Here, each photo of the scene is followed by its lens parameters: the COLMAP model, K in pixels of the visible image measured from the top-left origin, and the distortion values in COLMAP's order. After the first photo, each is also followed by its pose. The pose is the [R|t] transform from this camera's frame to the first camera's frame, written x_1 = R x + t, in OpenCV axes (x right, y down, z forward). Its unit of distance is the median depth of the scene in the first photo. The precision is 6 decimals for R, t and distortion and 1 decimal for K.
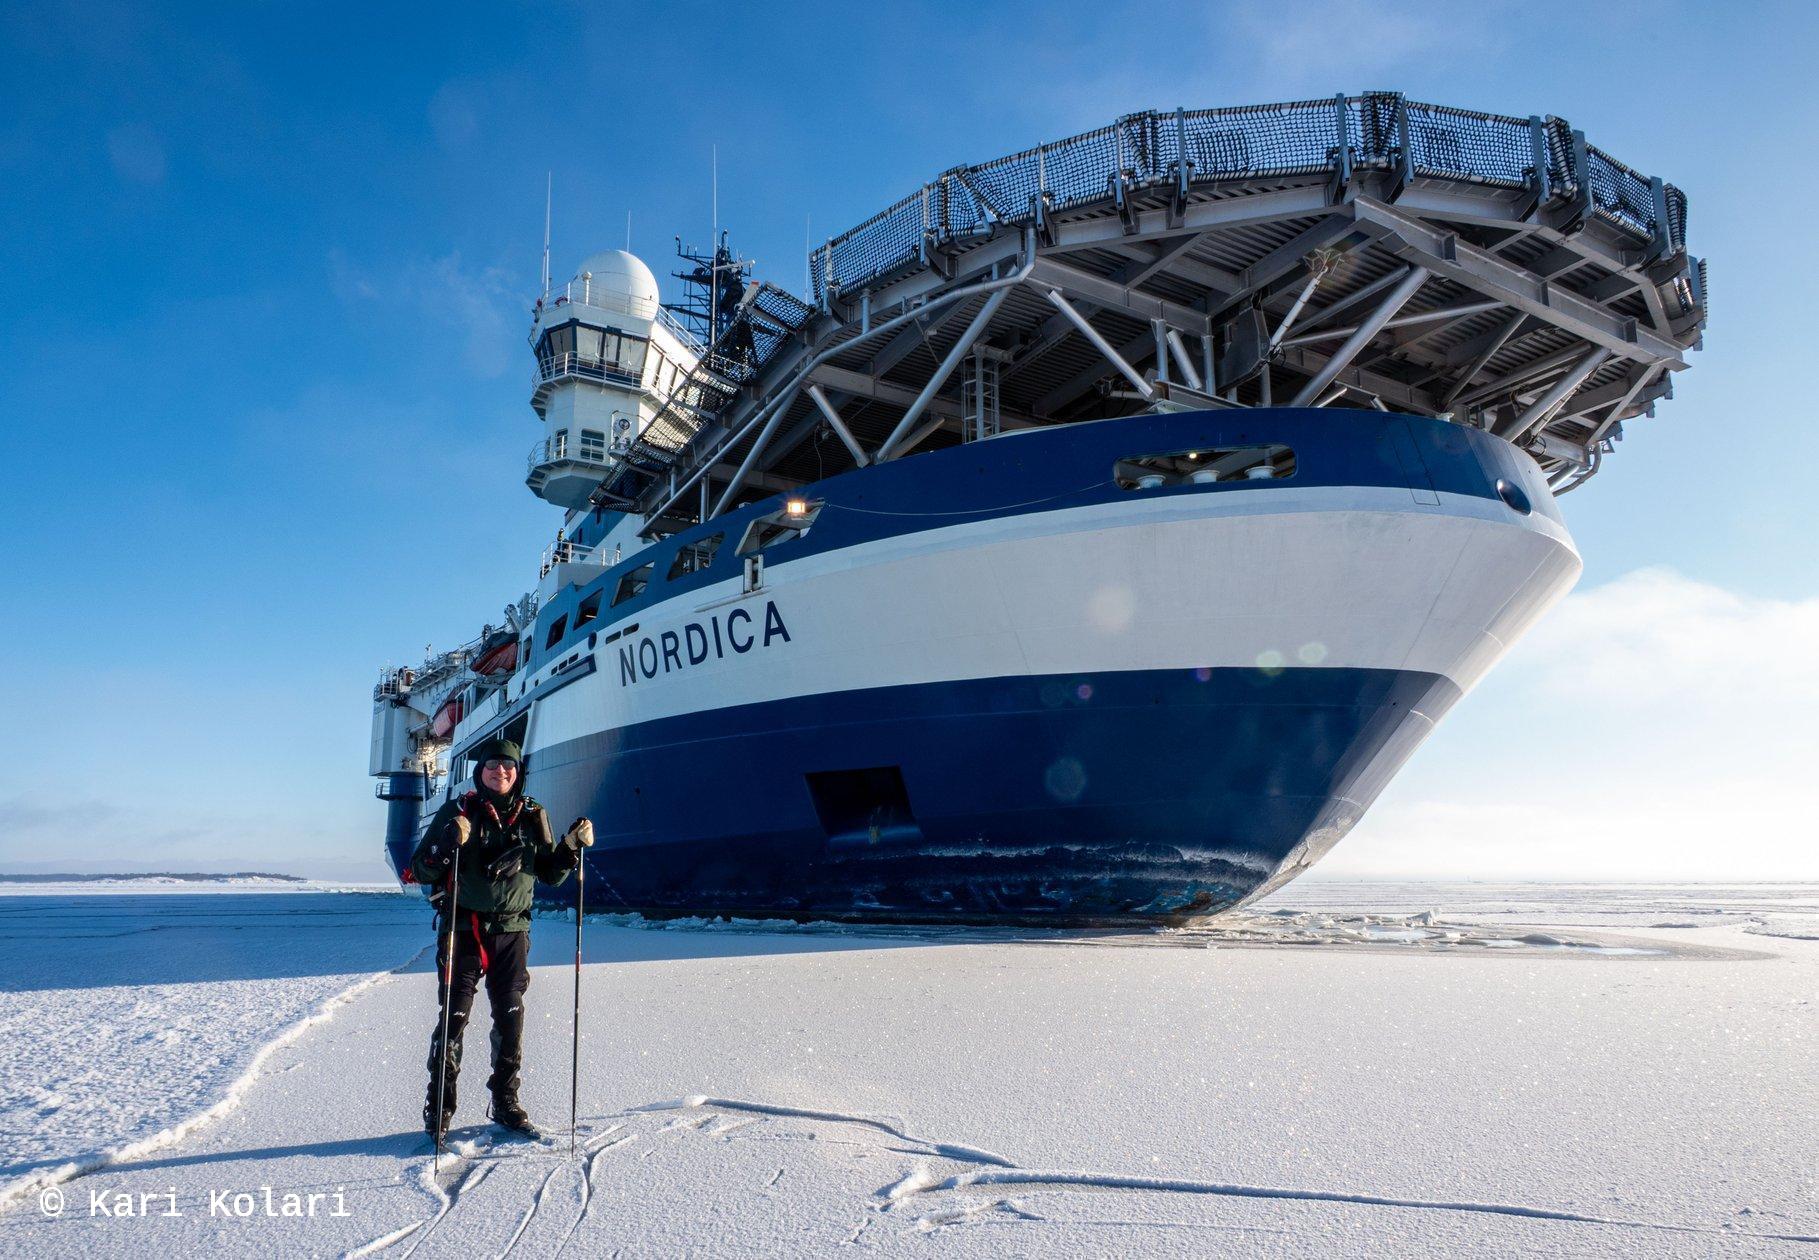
lens RADIAL K [[1052.3, 0, 882.8], [0, 1052.3, 713.1], [0, 0, 1]] dist [-0.004403, 0.001612]
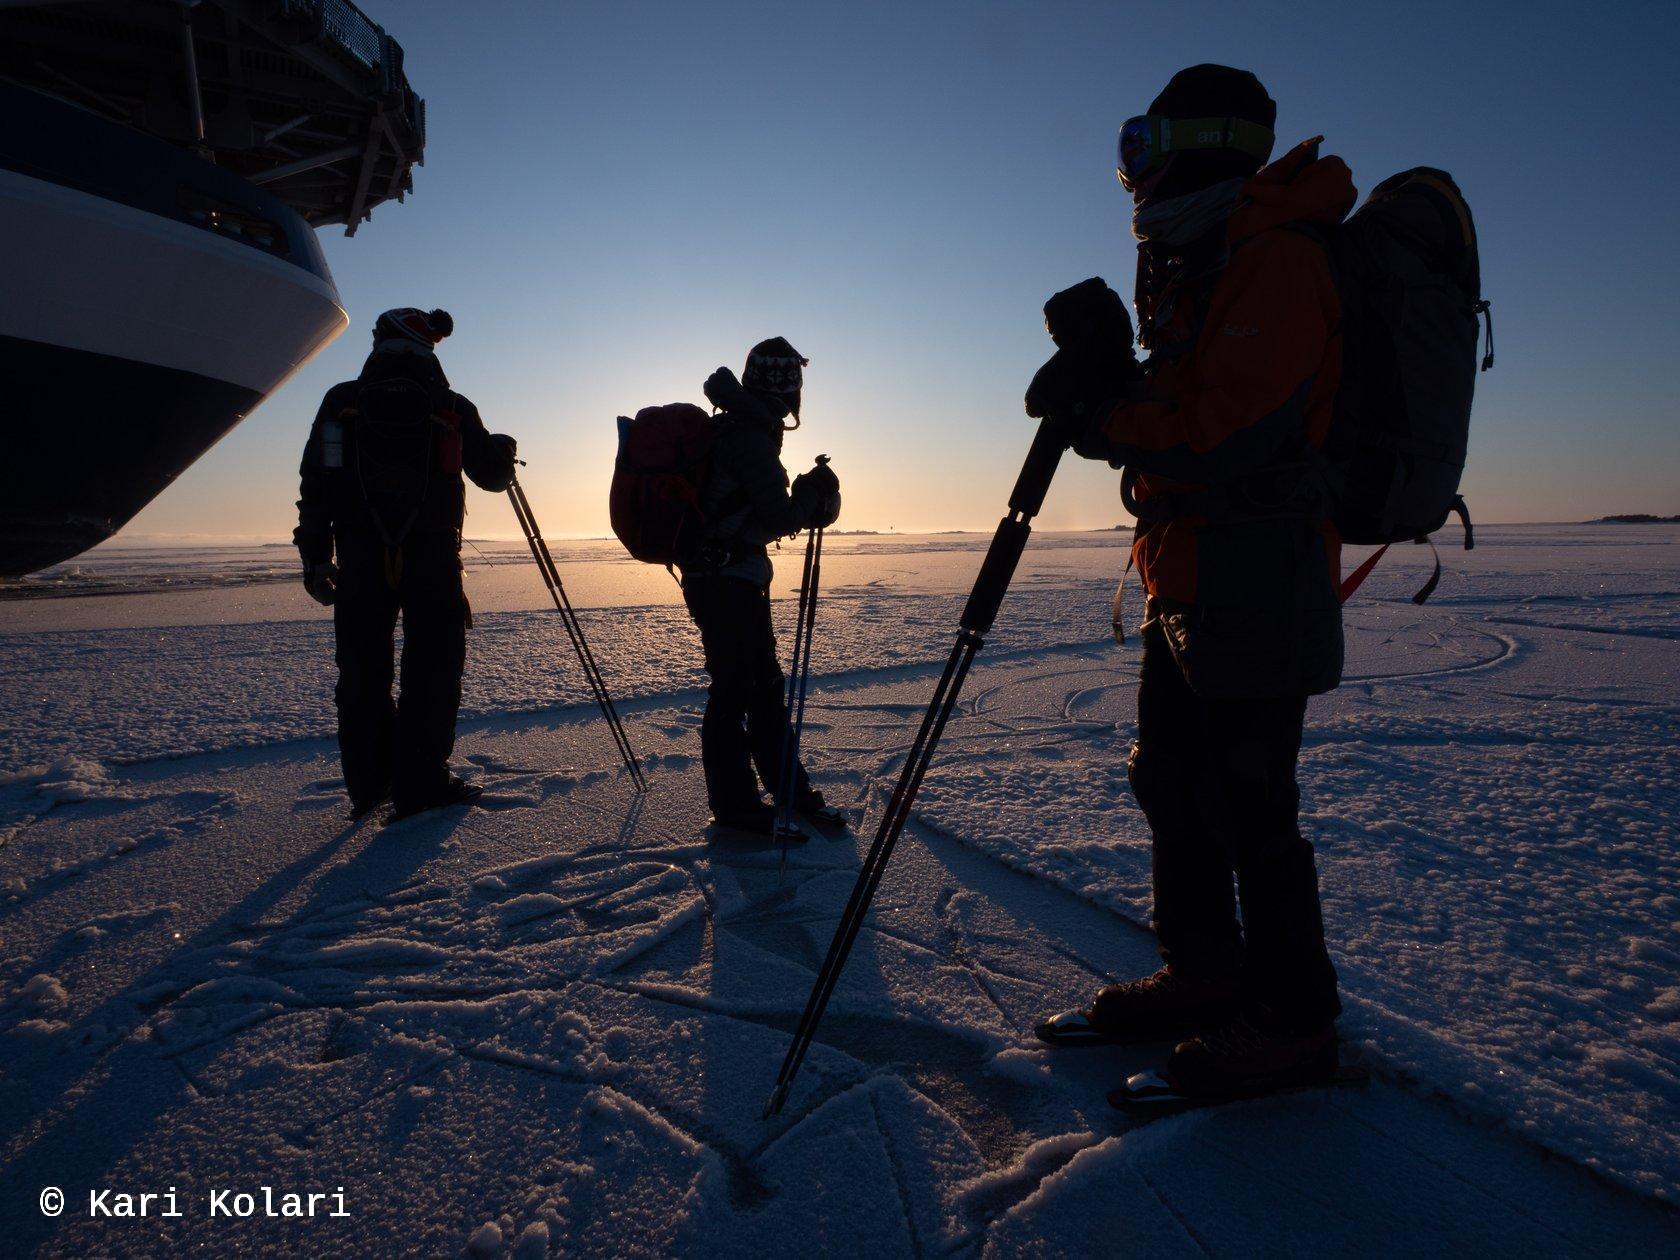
lens RADIAL K [[904.2, 0, 847.7], [0, 904.2, 623.3], [0, 0, 1]] dist [-0.015547, 0.003131]
pose [[-0.063398, -0.094842, 0.993472, -0.722564], [-0.131690, 0.987564, 0.085874, 0.051189], [-0.989262, -0.125386, -0.075100, 0.224331]]
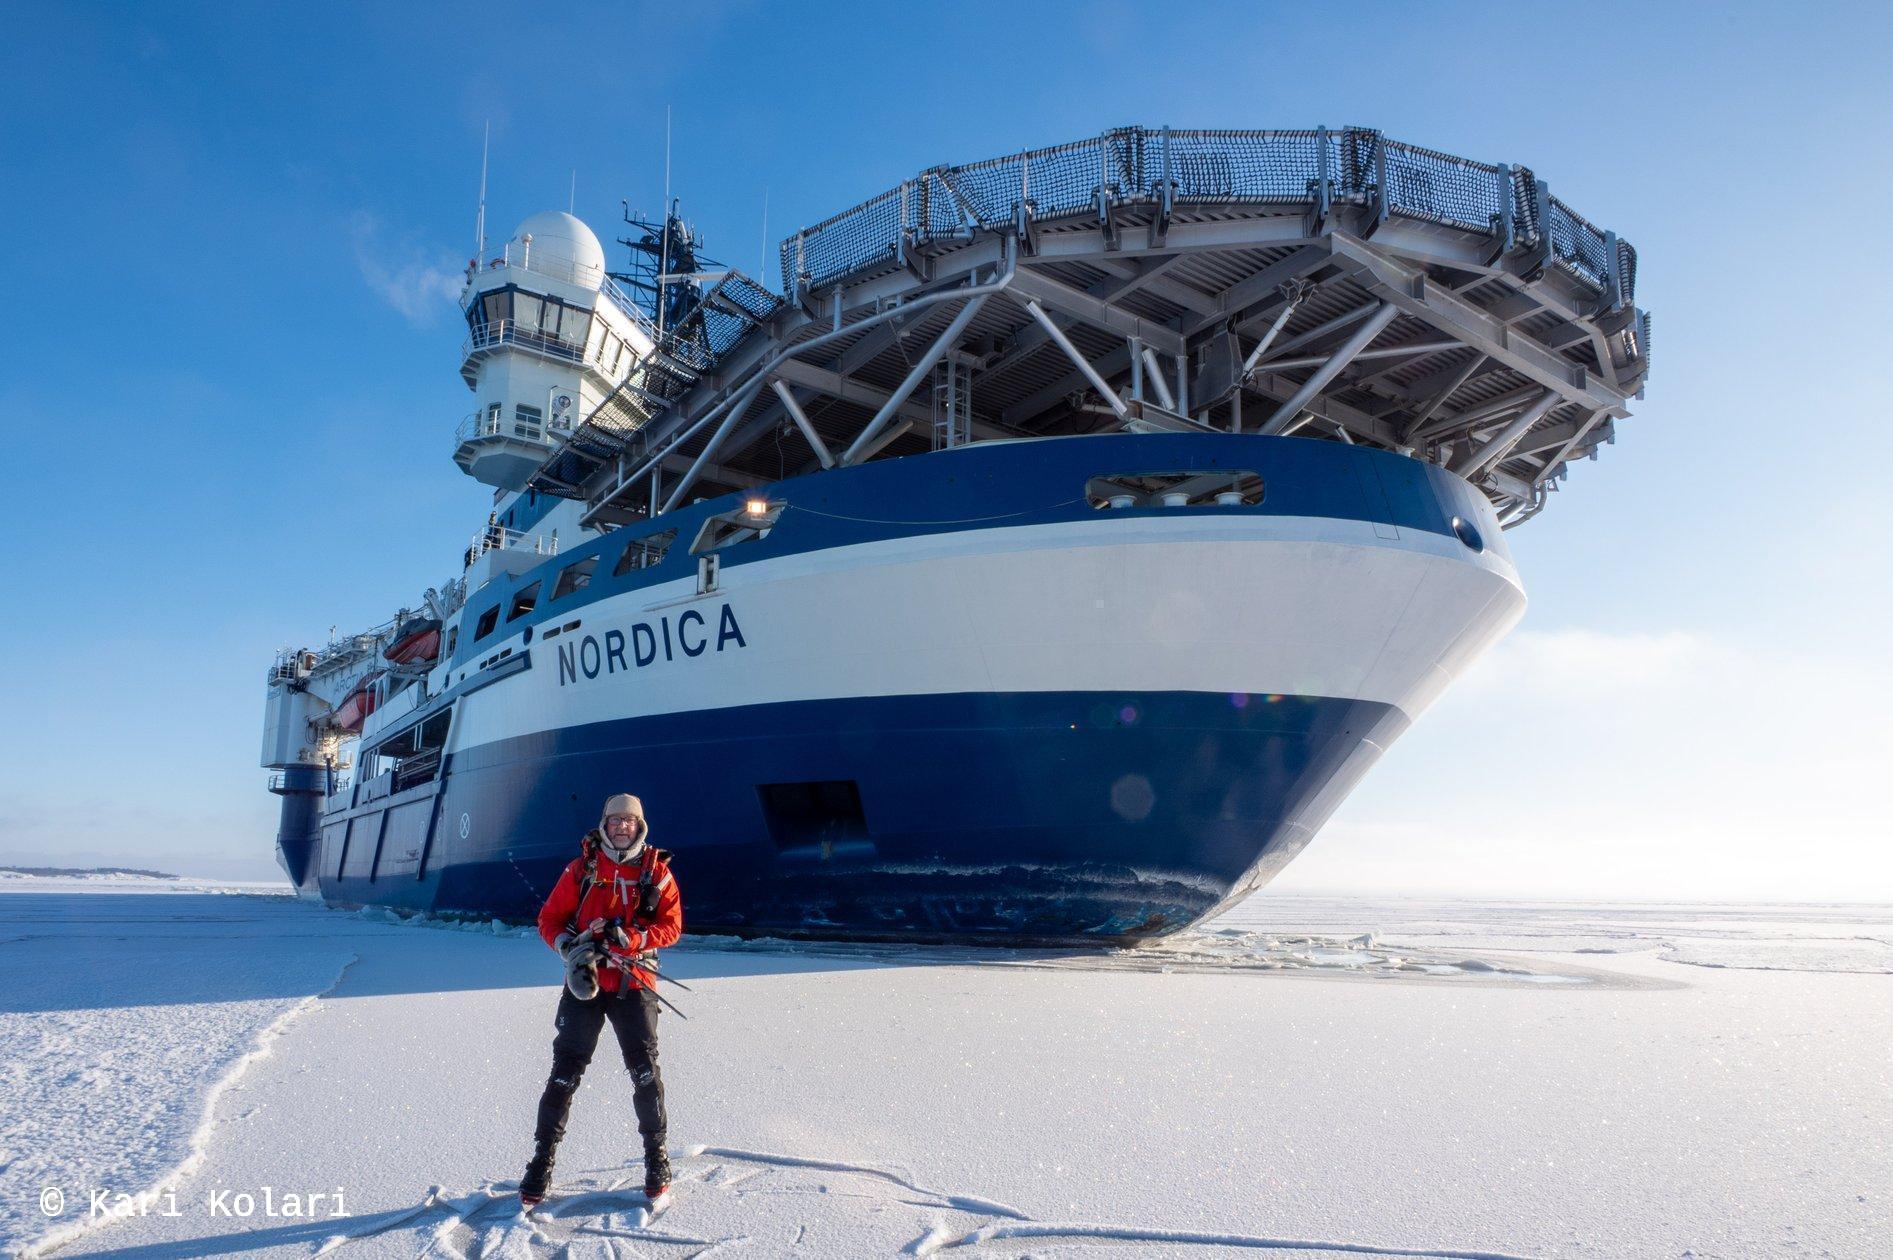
lens RADIAL K [[1094.3, 0, 935.4], [0, 1094.3, 734.8], [0, 0, 1]] dist [-0.005610, 0.002681]
pose [[0.994287, 0.029318, 0.102638, -0.016007], [-0.031249, 0.999363, 0.017256, -0.010701], [-0.102067, -0.020364, 0.994569, -0.008856]]
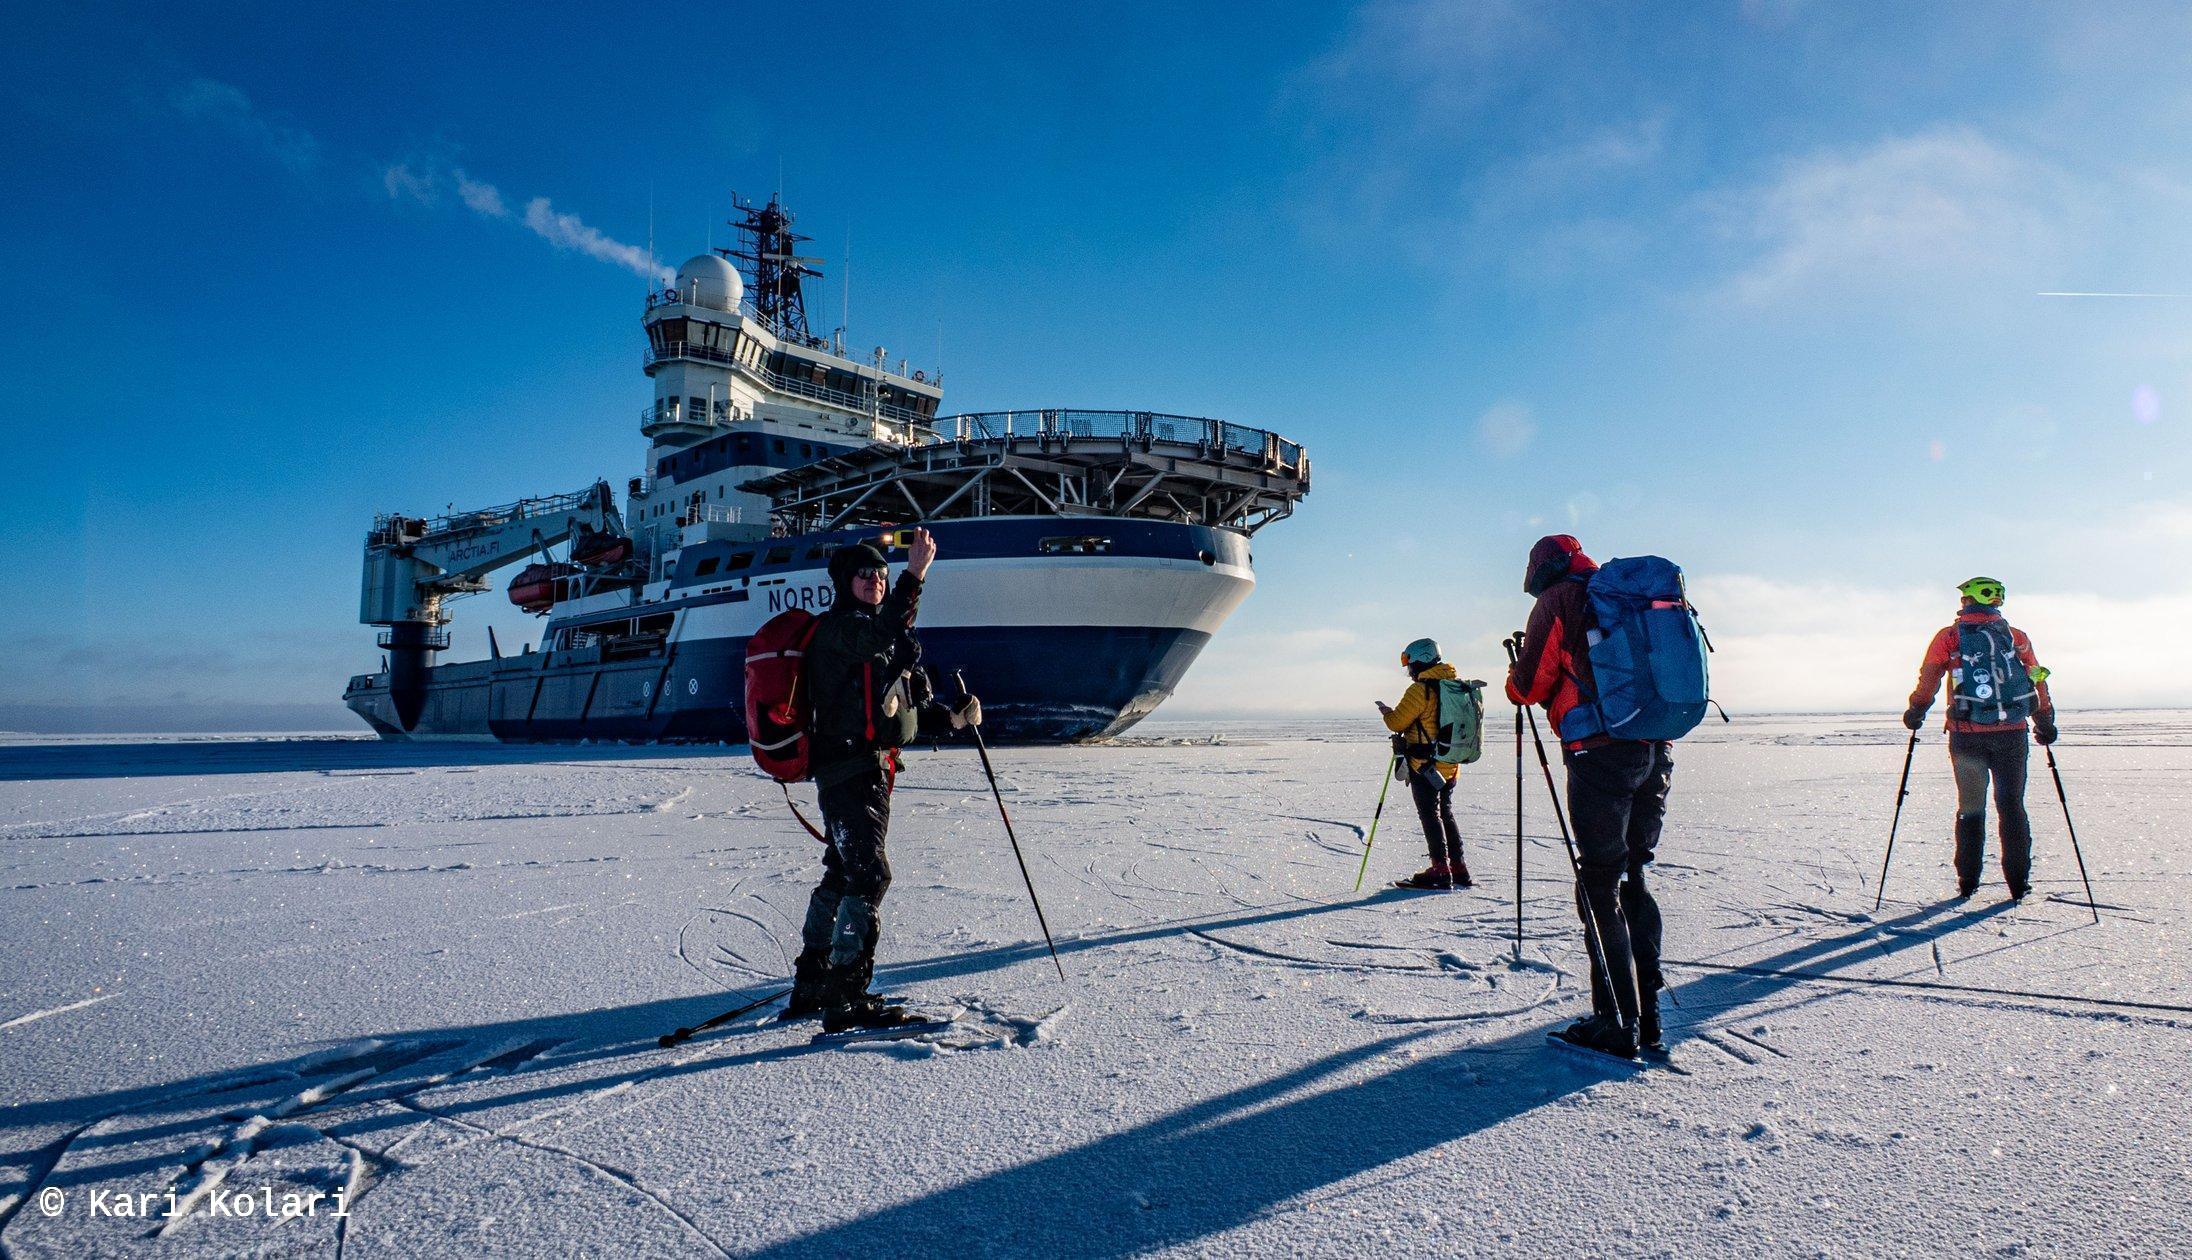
lens RADIAL K [[1321.4, 0, 1211.7], [0, 1321.4, 563.6], [0, 0, 1]] dist [-0.002362, -0.002475]
pose [[0.964136, 0.022134, 0.264484, -0.146340], [-0.032395, 0.998880, 0.034498, -0.243857], [-0.263424, -0.041828, 0.963773, -1.543679]]
